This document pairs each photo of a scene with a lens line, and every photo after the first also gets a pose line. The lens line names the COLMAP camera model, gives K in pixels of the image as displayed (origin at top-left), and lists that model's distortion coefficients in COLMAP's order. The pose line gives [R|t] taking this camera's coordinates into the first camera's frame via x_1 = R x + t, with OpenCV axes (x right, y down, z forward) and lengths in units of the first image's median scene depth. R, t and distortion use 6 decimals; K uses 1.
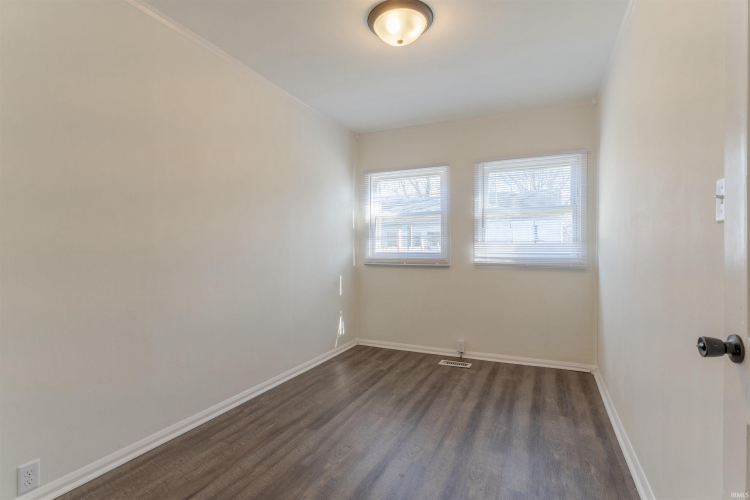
lens RADIAL K [[366.2, 0, 380.3], [0, 366.2, 254.5], [0, 0, 1]] dist [0.002087, 0.000938]
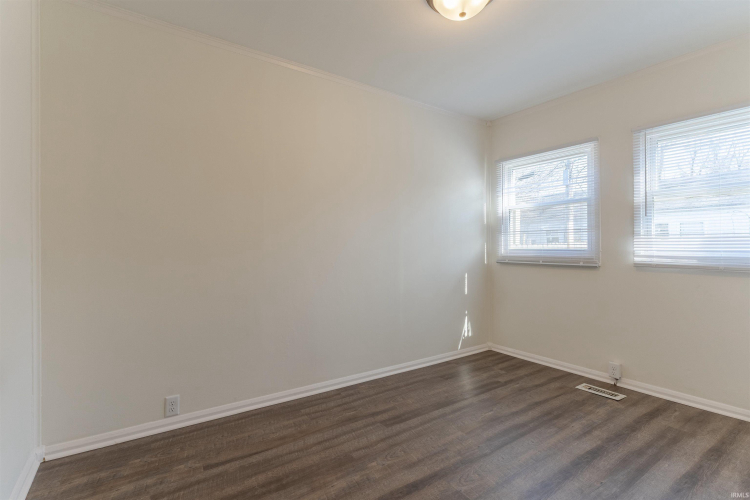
lens RADIAL K [[366.2, 0, 374.2], [0, 366.2, 244.7], [0, 0, 1]] dist [0.002087, 0.000938]
pose [[0.859045, -0.004067, -0.511884, 0.235742], [-0.005085, 0.999851, -0.016478, 0.000344], [0.511875, 0.016758, 0.858896, 0.091255]]
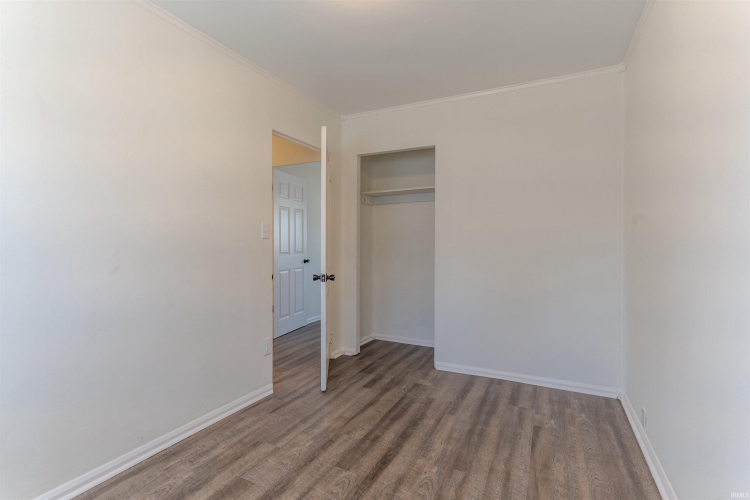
lens RADIAL K [[366.2, 0, 373.8], [0, 366.2, 248.9], [0, 0, 1]] dist [0.002087, 0.000938]
pose [[-0.998741, 0.000976, 0.050147, -0.019942], [0.001823, 0.999856, 0.016852, -0.020324], [-0.050124, 0.016922, -0.998600, 1.265202]]
